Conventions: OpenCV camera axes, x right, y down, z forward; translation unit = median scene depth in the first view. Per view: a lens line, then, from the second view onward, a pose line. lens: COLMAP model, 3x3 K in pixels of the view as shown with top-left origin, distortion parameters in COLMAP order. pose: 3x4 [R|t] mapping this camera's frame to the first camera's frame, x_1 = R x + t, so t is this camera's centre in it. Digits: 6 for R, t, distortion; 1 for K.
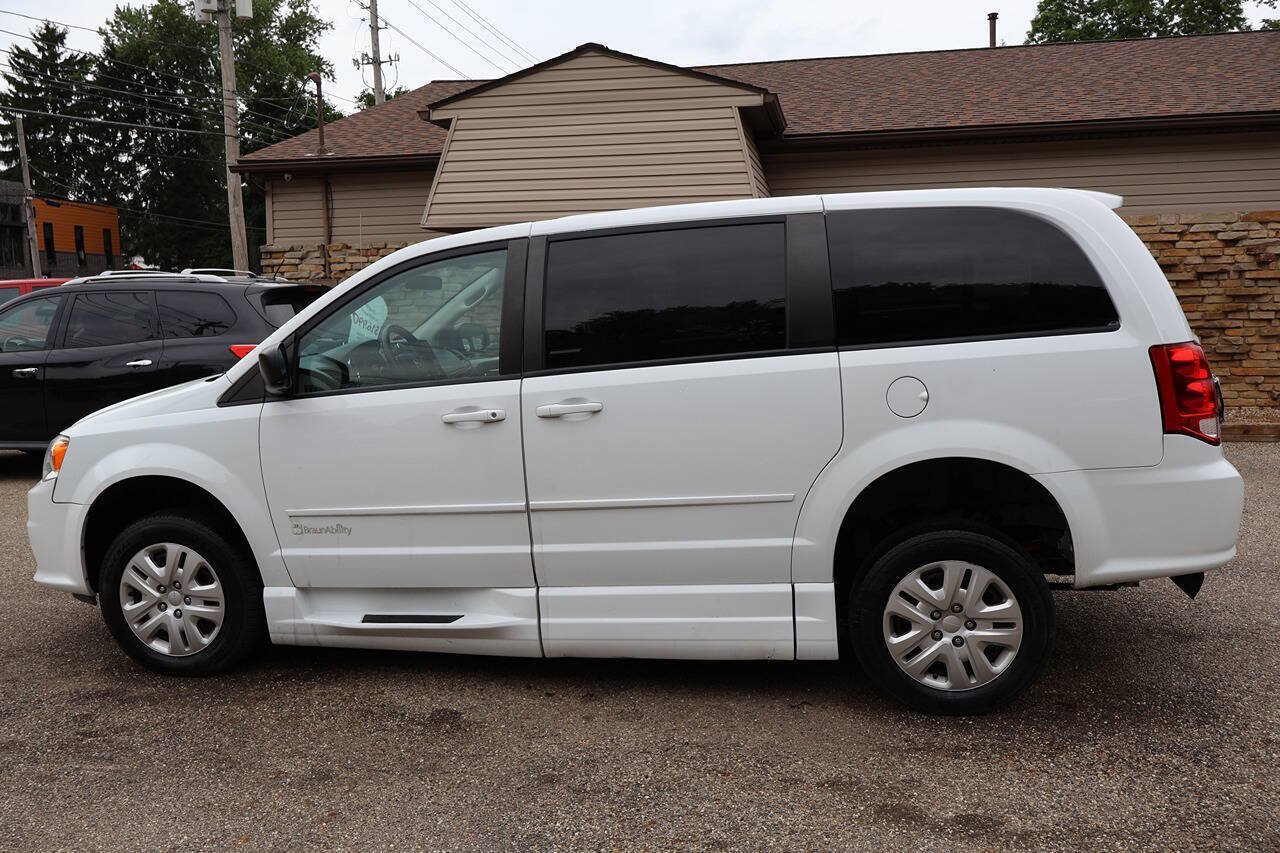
lens RADIAL K [[1049.0, 0, 645.0], [0, 1049.0, 428.0], [0, 0, 1]] dist [0.002824, 0.002233]
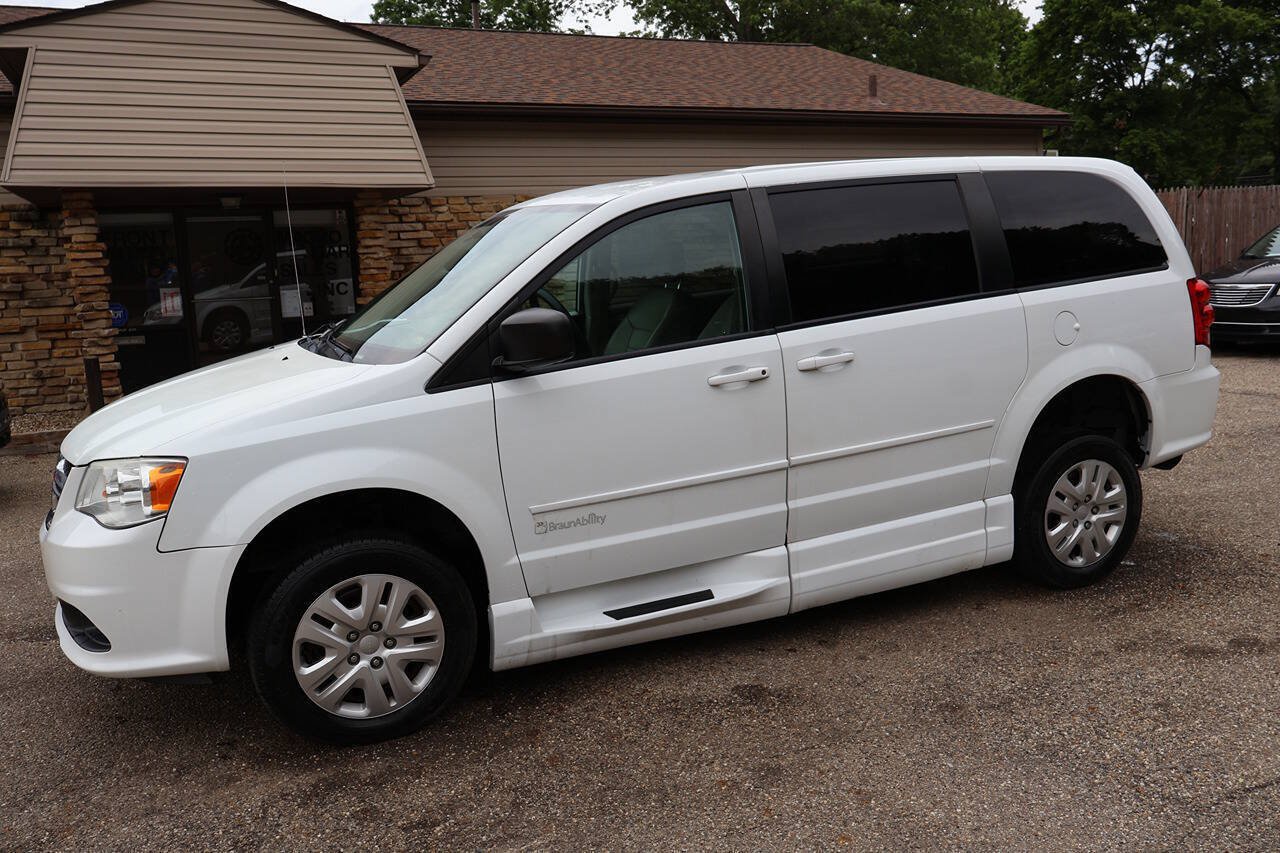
lens RADIAL K [[1047.4, 0, 646.5], [0, 1047.4, 424.0], [0, 0, 1]] dist [0.004445, -0.000725]
pose [[0.818388, -0.101881, 0.565563, -0.741086], [0.093099, 0.994664, 0.044463, -0.017317], [-0.567075, 0.016265, 0.823505, 0.251835]]
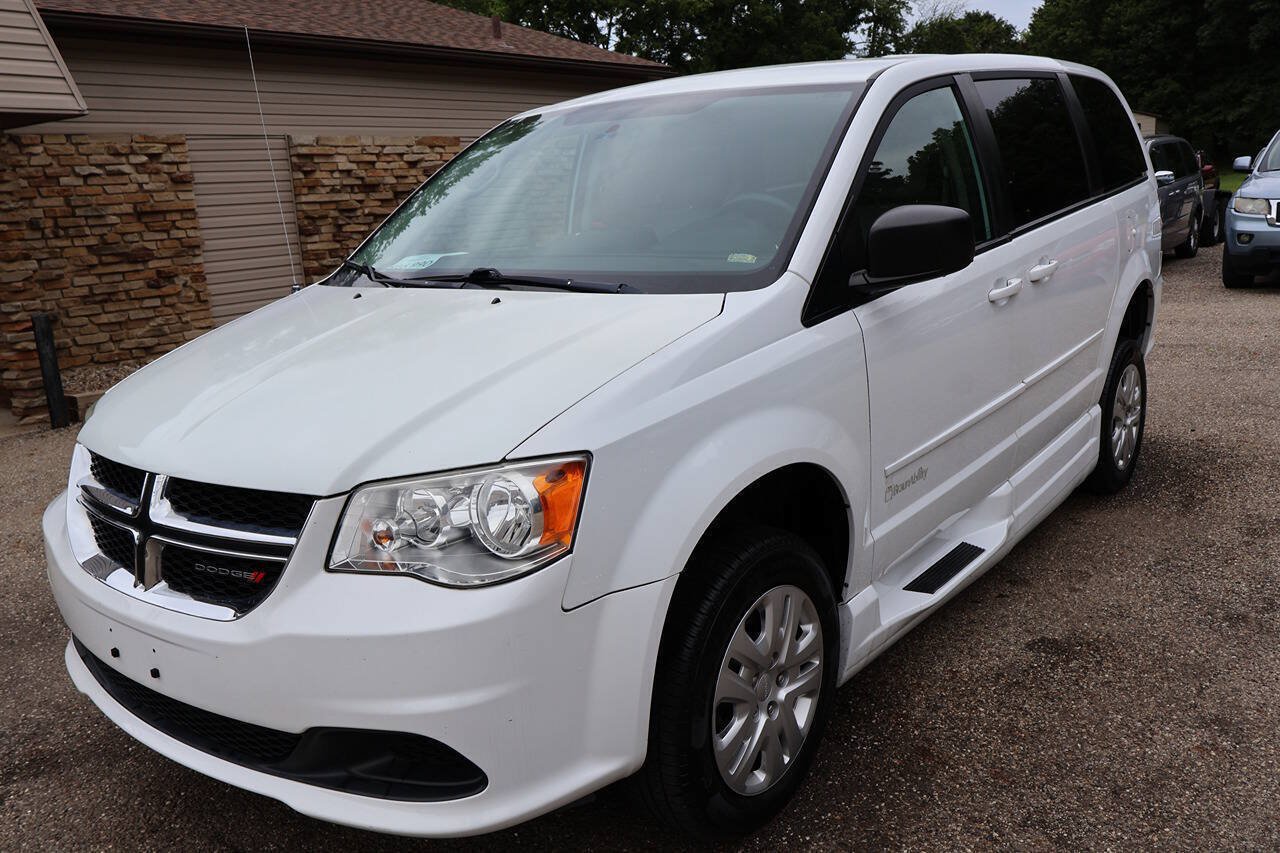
lens RADIAL K [[1044.3, 0, 640.5], [0, 1044.3, 423.5], [0, 0, 1]] dist [0.005634, 0.004698]
pose [[0.459137, -0.195885, 0.866500, -0.978695], [0.159747, 0.977692, 0.136376, -0.062837], [-0.873884, 0.075805, 0.480187, 0.824642]]
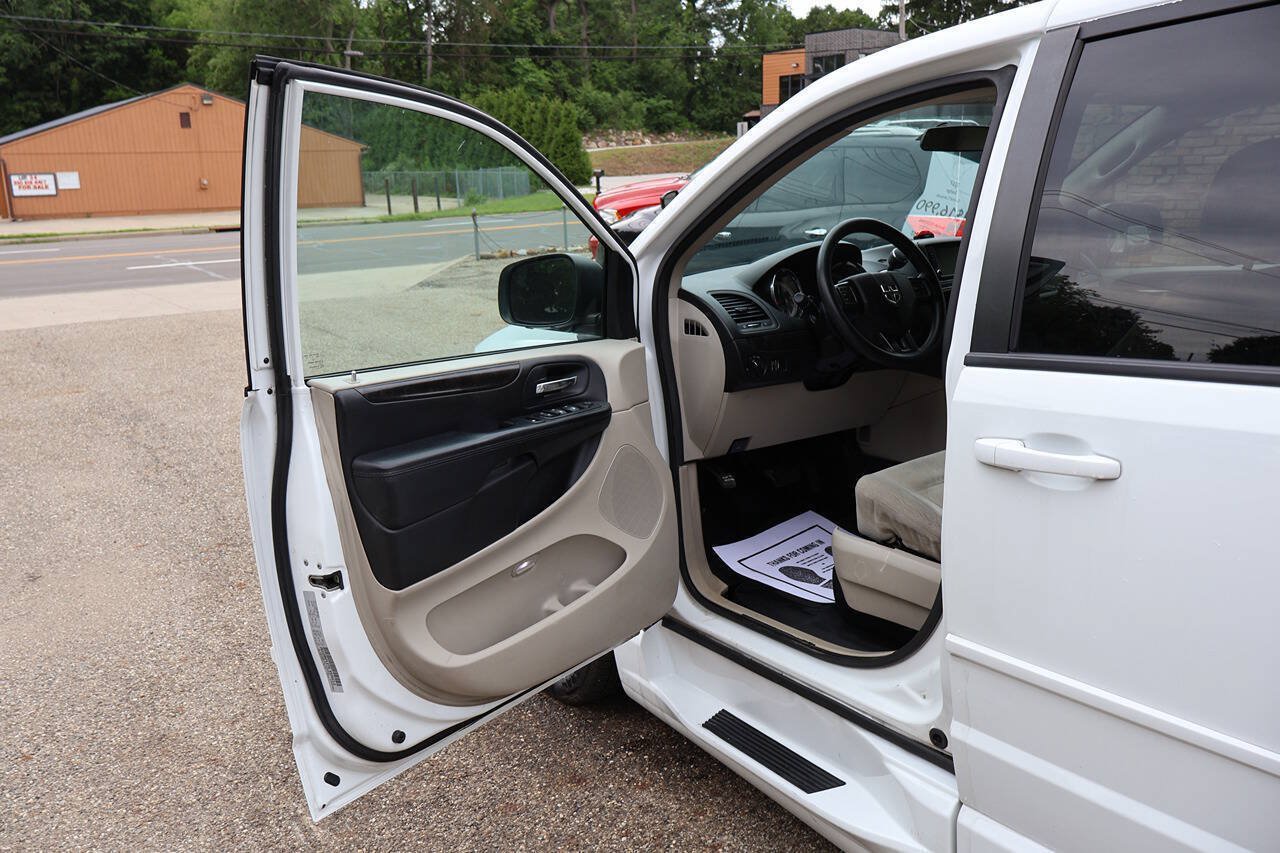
lens RADIAL K [[1049.0, 0, 645.0], [0, 1049.0, 428.0], [0, 0, 1]] dist [0.002824, 0.002233]
pose [[0.718048, 0.173781, -0.673949, 0.084223], [-0.077251, 0.982243, 0.170970, -0.083599], [0.691693, -0.070701, 0.718723, 0.559118]]
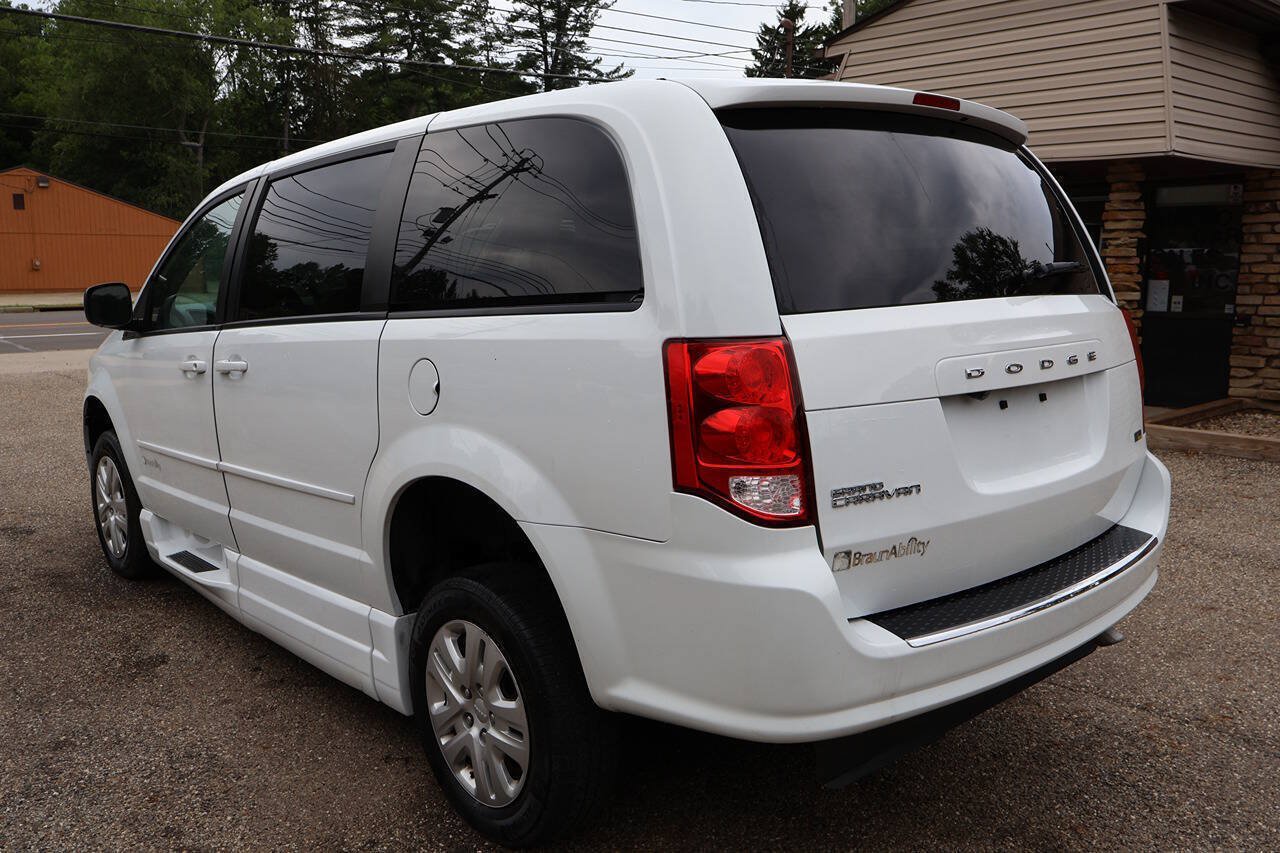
lens RADIAL K [[1059.9, 0, 647.0], [0, 1059.9, 433.1], [0, 0, 1]] dist [-0.005130, 0.006984]
pose [[0.793863, 0.122074, -0.595718, 0.718429], [-0.096490, 0.992519, 0.074802, -0.059437], [0.600393, -0.001902, 0.799703, 0.451126]]
